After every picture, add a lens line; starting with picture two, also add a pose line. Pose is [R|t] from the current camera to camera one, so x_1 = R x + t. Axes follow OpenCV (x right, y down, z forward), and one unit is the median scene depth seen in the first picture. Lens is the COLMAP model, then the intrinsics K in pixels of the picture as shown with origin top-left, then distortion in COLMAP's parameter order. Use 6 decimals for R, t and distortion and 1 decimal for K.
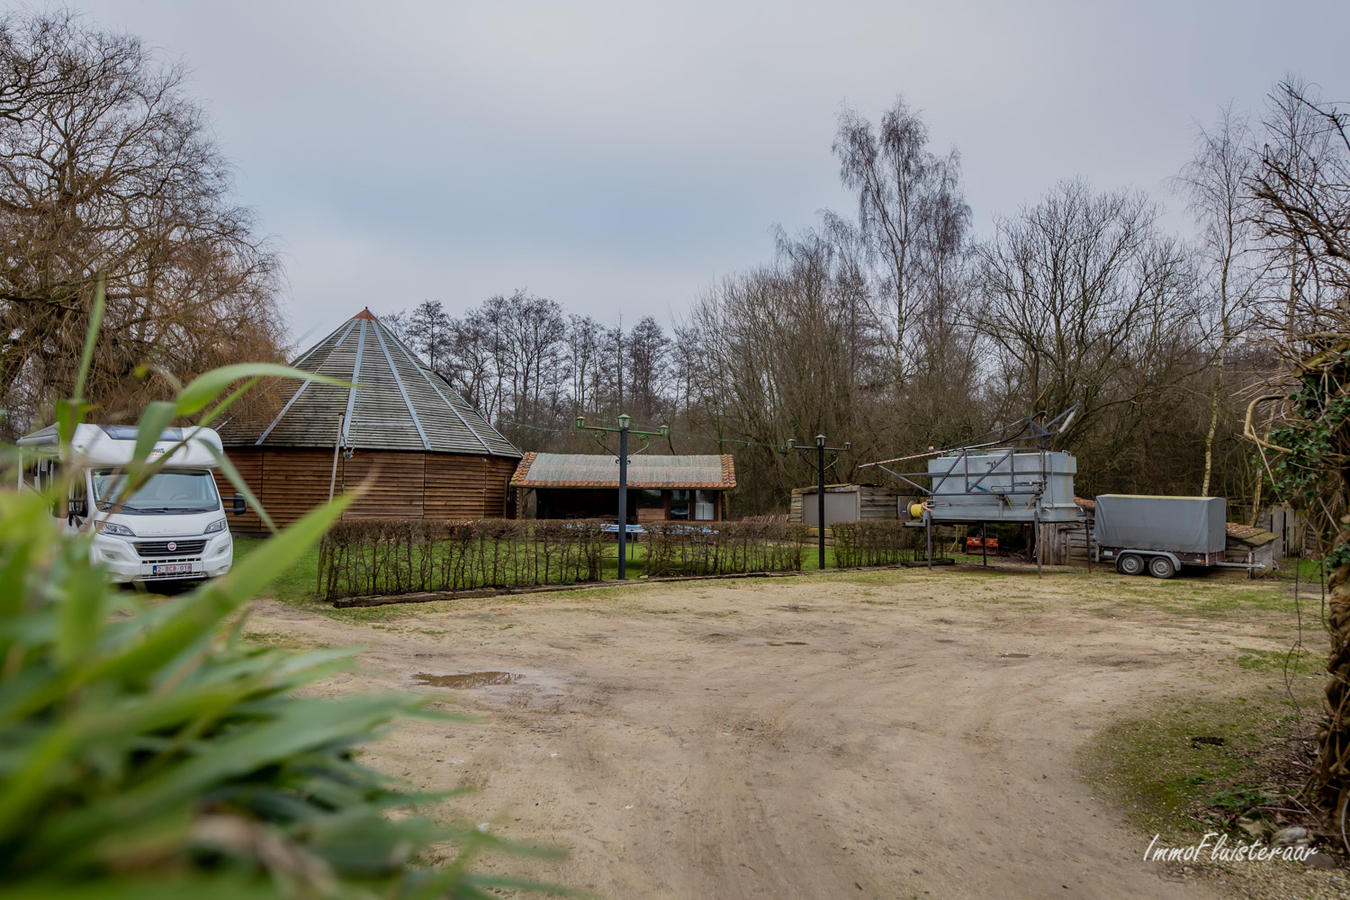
lens RADIAL K [[938.0, 0, 682.4], [0, 938.0, 446.0], [0, 0, 1]] dist [0.007286, 0.000654]
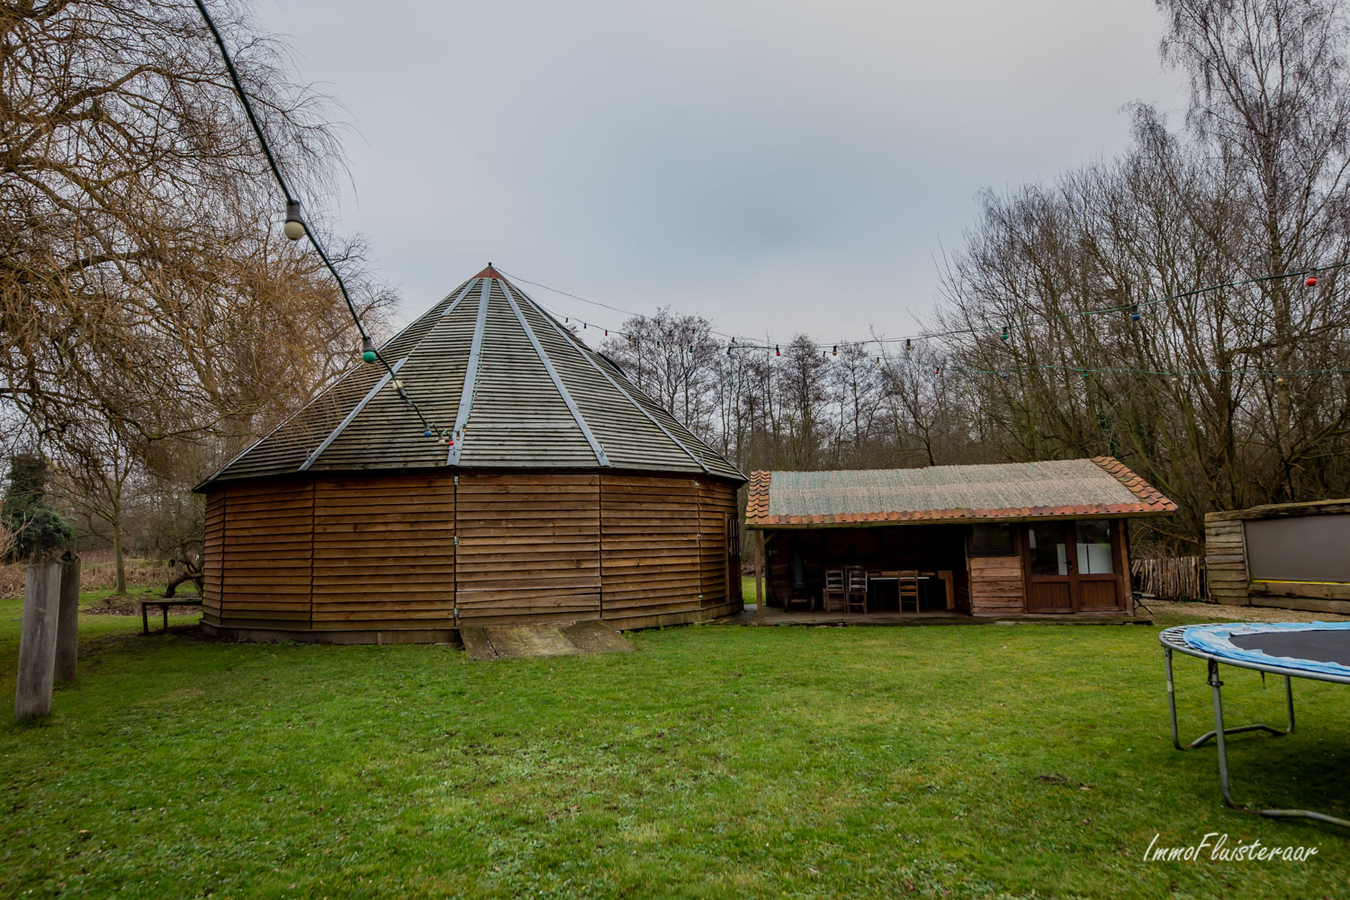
lens RADIAL K [[809.0, 0, 668.7], [0, 809.0, 452.2], [0, 0, 1]] dist [0.002709, 0.000541]
pose [[0.991360, -0.054486, -0.119319, -0.164689], [0.048003, 0.997245, -0.056555, 0.022477], [0.122072, 0.050339, 0.991244, 0.498340]]
